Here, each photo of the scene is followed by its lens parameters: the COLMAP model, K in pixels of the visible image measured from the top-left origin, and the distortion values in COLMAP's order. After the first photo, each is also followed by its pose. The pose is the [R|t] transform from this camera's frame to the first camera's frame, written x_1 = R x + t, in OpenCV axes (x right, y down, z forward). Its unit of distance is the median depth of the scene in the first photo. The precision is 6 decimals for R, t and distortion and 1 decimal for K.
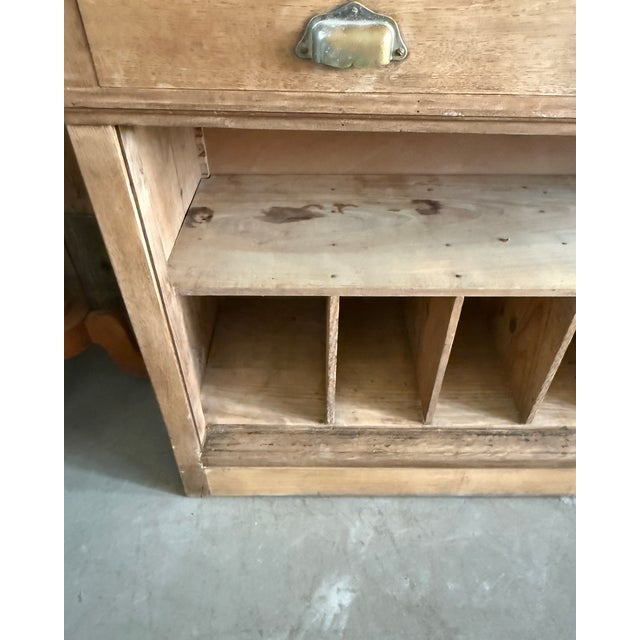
lens RADIAL K [[490.2, 0, 320.3], [0, 490.2, 279.9], [0, 0, 1]] dist [-0.003194, 0.001640]
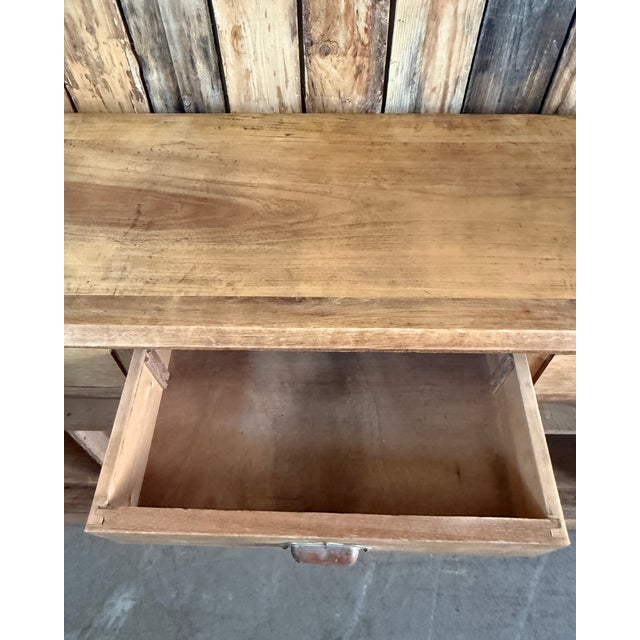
lens RADIAL K [[490.2, 0, 320.7], [0, 490.2, 278.7], [0, 0, 1]] dist [-0.003194, 0.001640]
pose [[0.999785, -0.000073, -0.020726, 0.597958], [0.003997, 0.981900, 0.189357, -0.501019], [0.020337, -0.189399, 0.981690, -0.178254]]
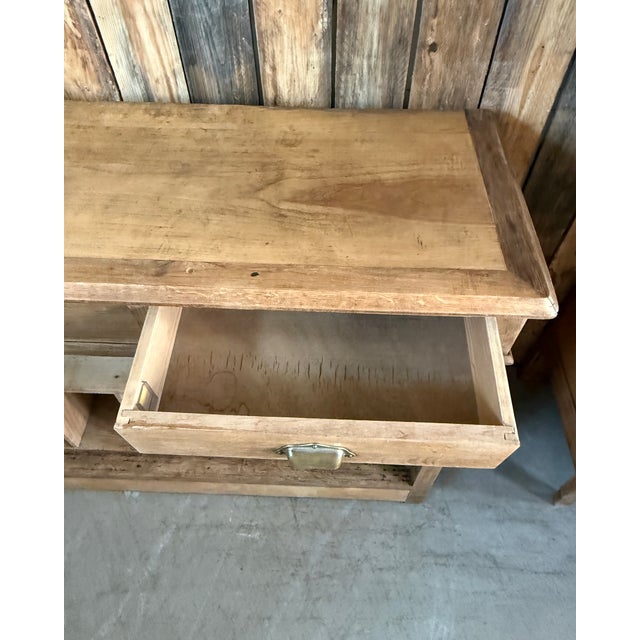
lens RADIAL K [[490.2, 0, 321.6], [0, 490.2, 279.1], [0, 0, 1]] dist [-0.003194, 0.001640]
pose [[0.999355, 0.025302, -0.025478, 1.180162], [-0.020078, 0.982024, 0.187684, -0.467367], [0.029768, -0.187052, 0.981899, -0.271276]]
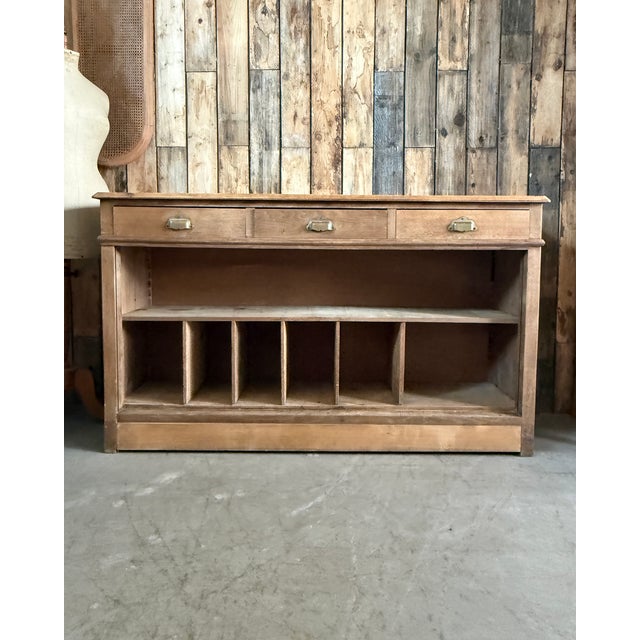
lens RADIAL K [[490.2, 0, 322.2], [0, 490.2, 274.7], [0, 0, 1]] dist [-0.003194, 0.001640]
pose [[0.999998, -0.000936, 0.001853, 0.596830], [0.001847, 0.808854, -0.588006, 1.076254], [-0.000949, 0.588008, 0.808854, -0.972950]]
